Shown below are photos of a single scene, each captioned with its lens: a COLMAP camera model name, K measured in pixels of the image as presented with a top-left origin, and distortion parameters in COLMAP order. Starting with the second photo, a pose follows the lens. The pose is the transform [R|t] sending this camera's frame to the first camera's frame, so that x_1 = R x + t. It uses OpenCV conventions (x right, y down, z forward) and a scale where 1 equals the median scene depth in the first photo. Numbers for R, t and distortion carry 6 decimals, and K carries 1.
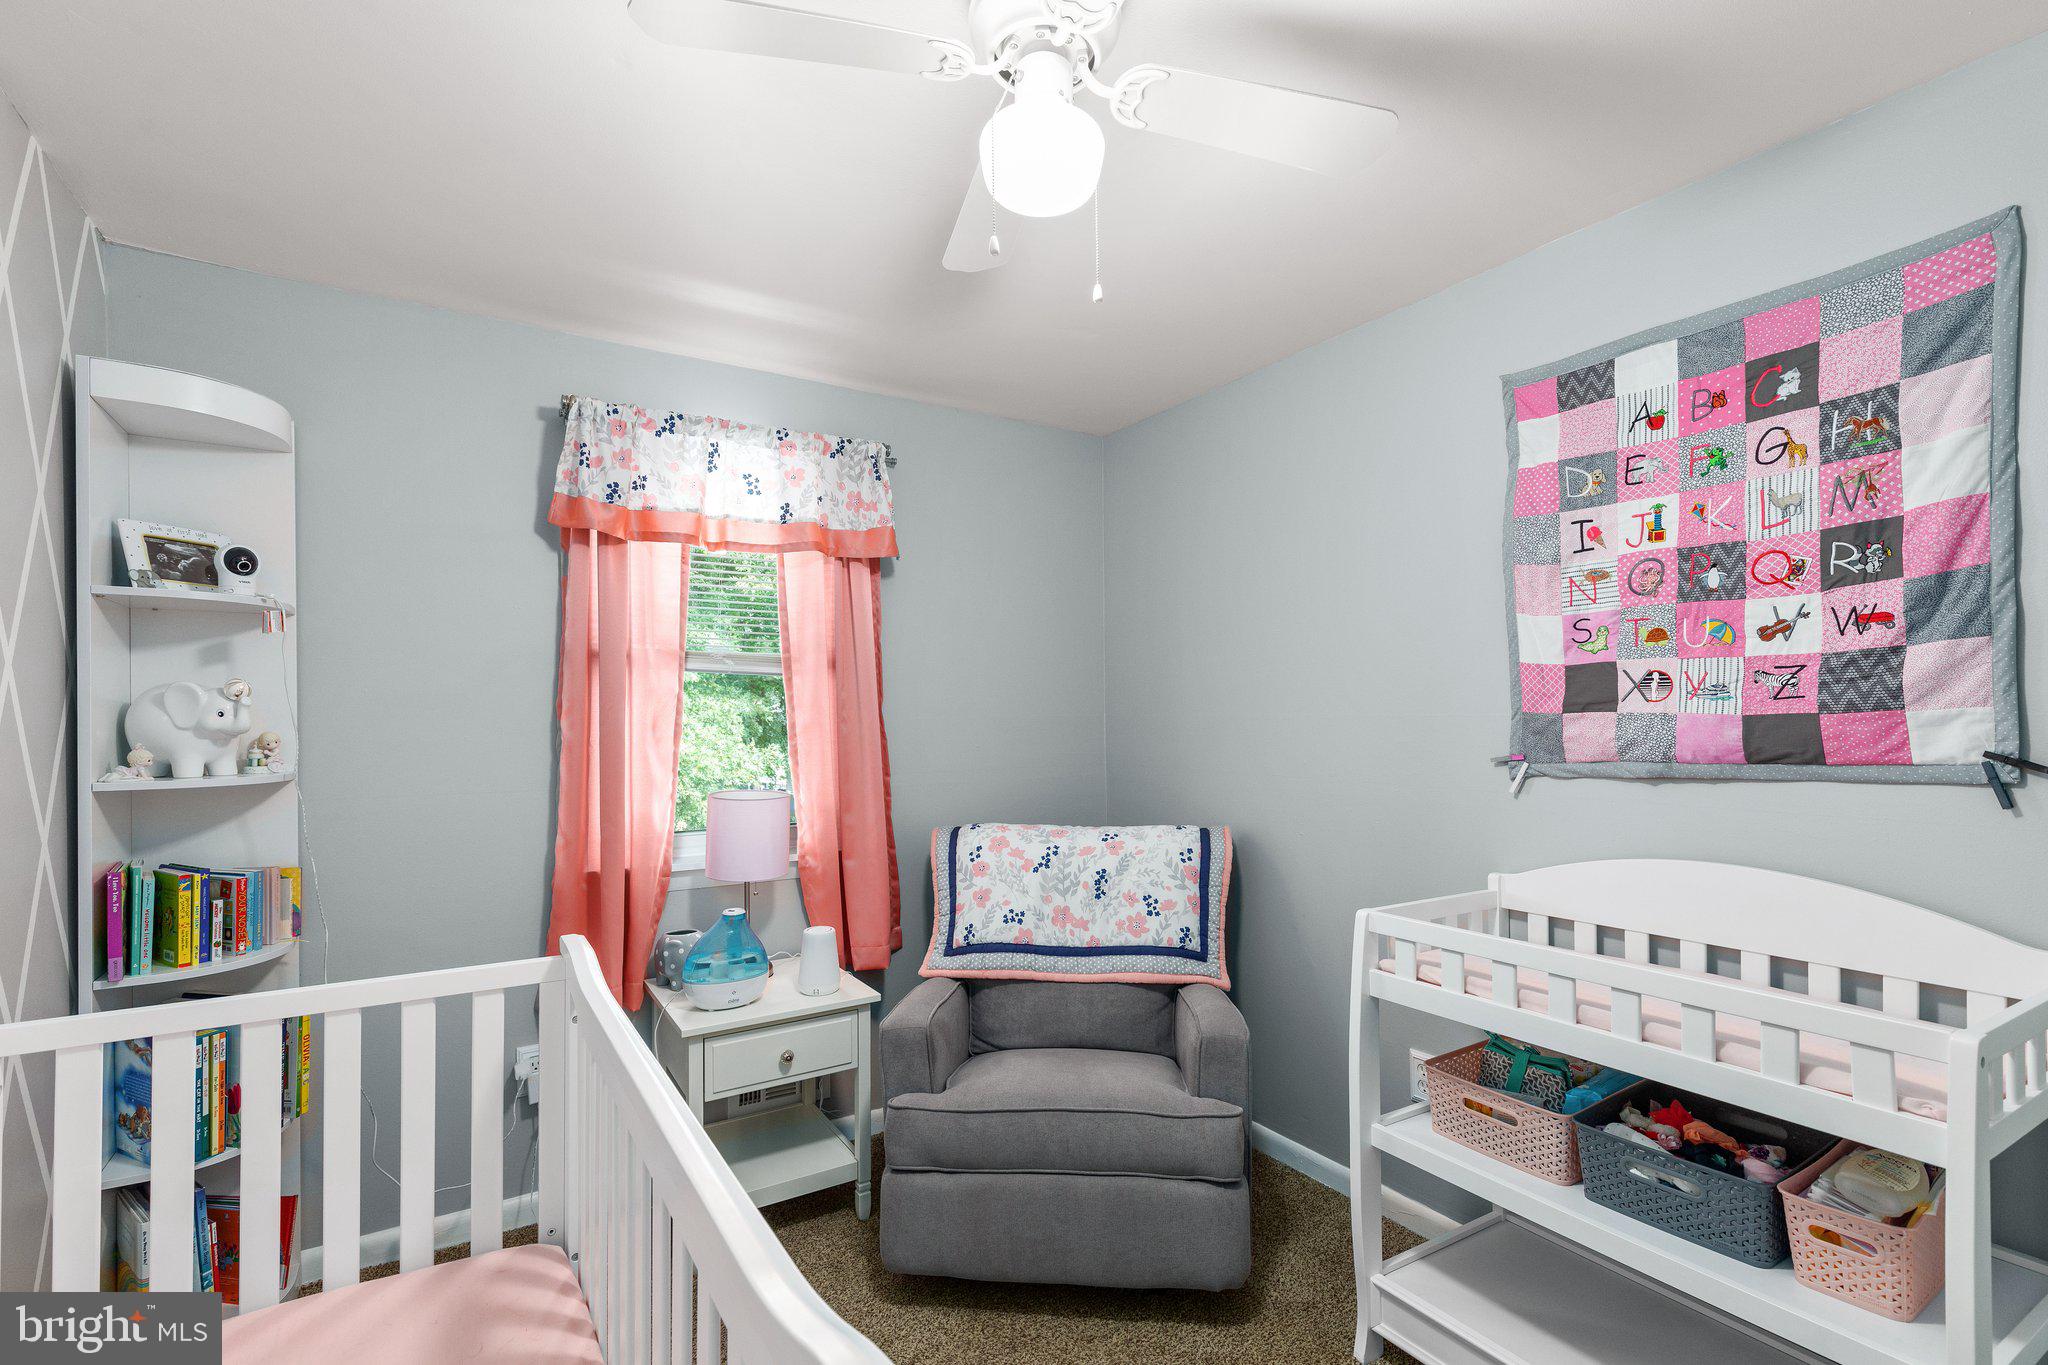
lens RADIAL K [[931.7, 0, 1030.4], [0, 931.7, 709.9], [0, 0, 1]] dist [0.004459, -0.000026]
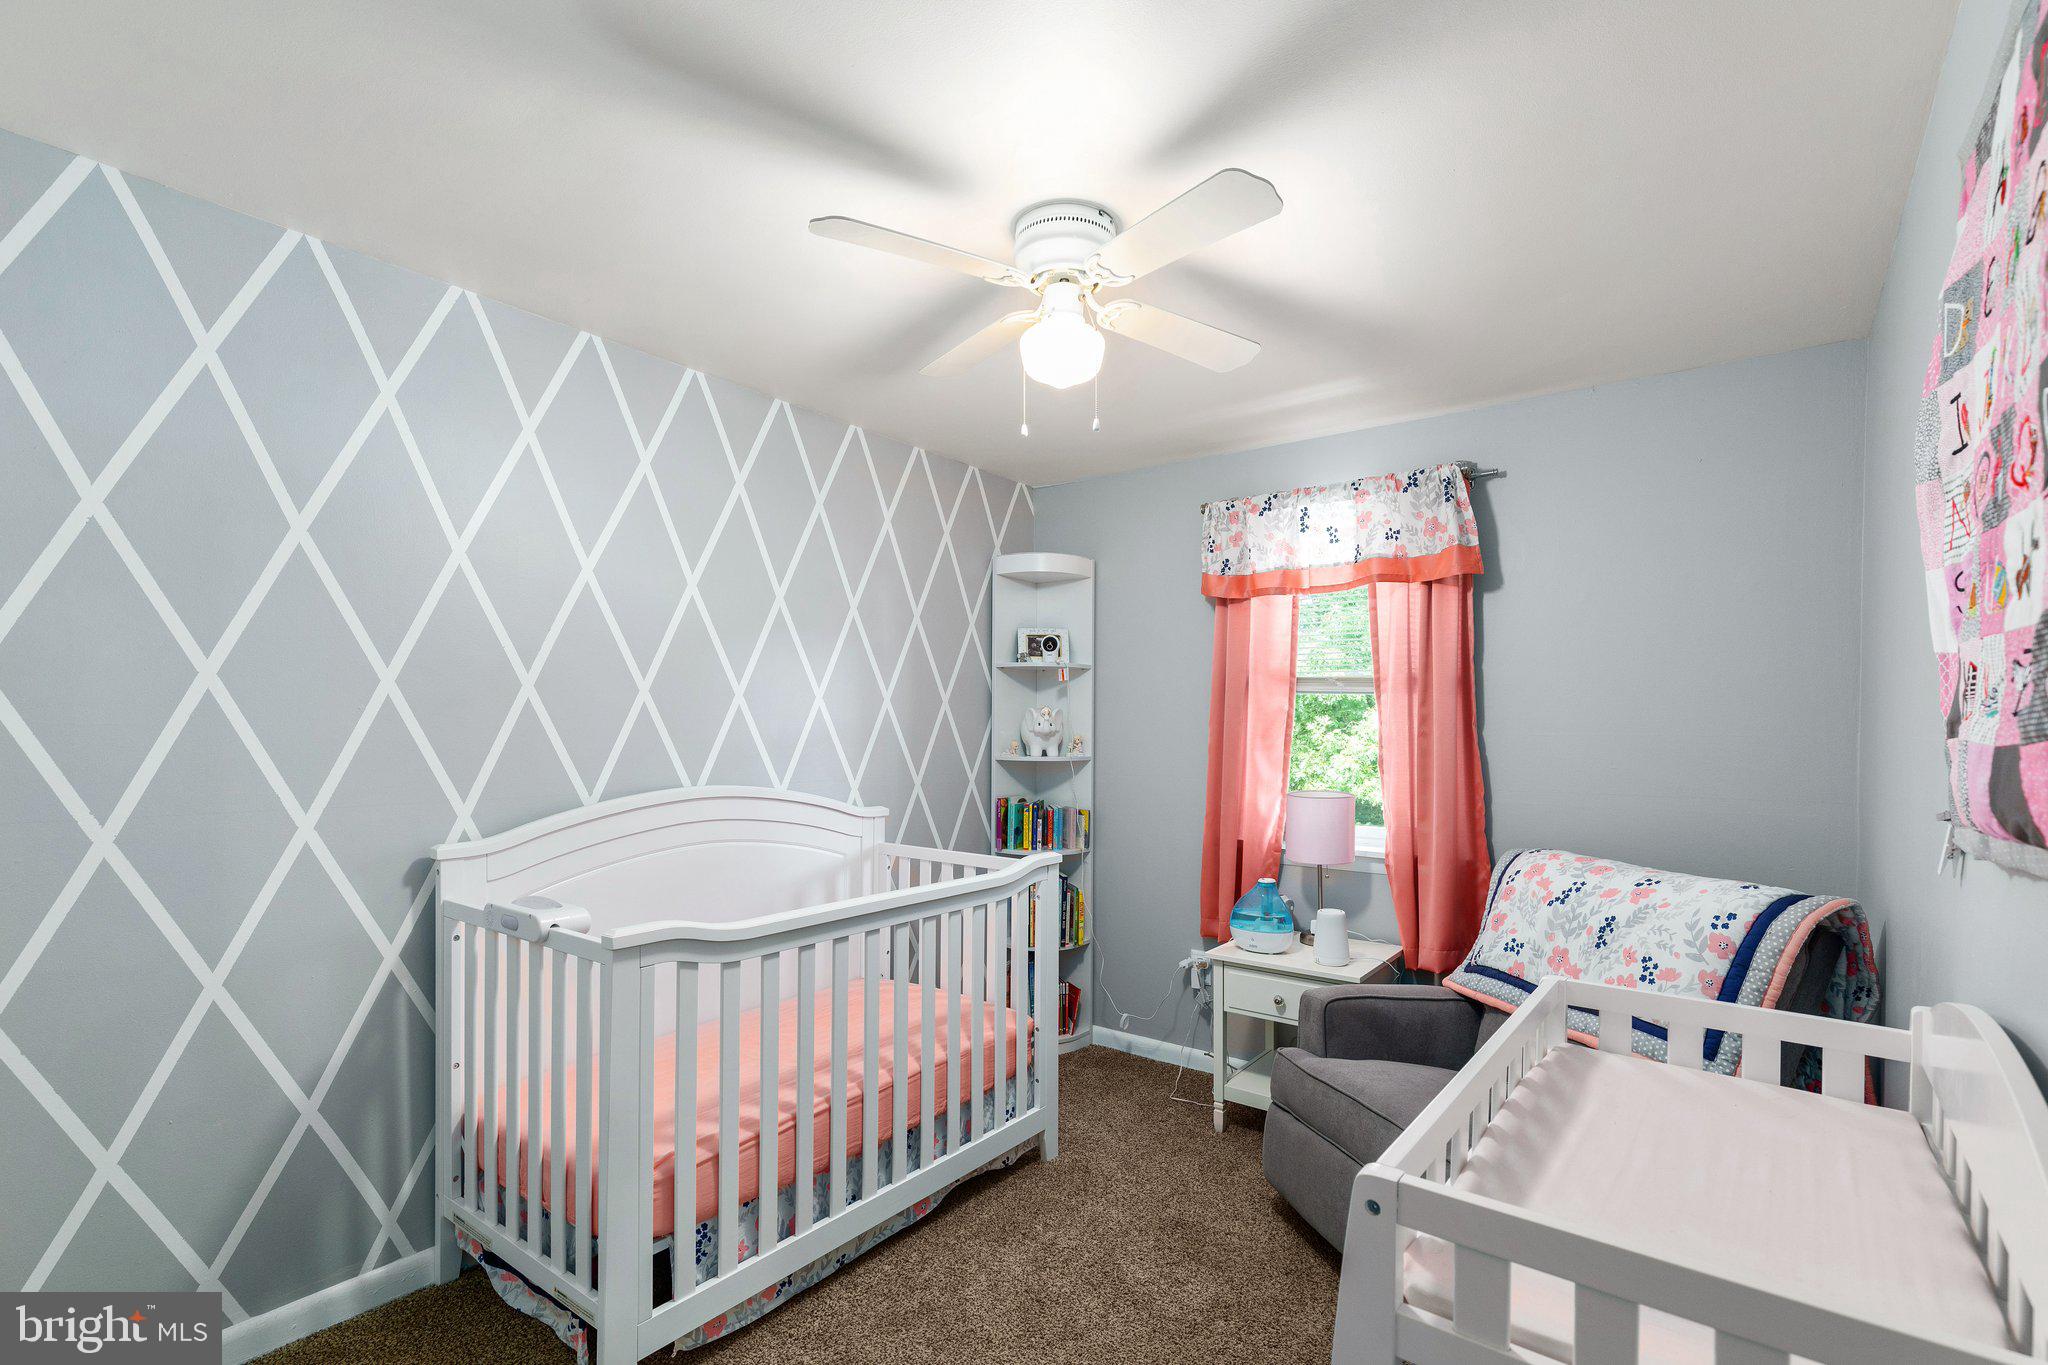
lens RADIAL K [[963.7, 0, 1023.6], [0, 963.7, 741.4], [0, 0, 1]] dist [0.000784, -0.000042]
pose [[0.334853, 0.023634, -0.941974, 0.745902], [-0.004767, 0.999715, 0.023388, -0.004737], [0.942258, -0.003341, 0.334870, 0.217382]]
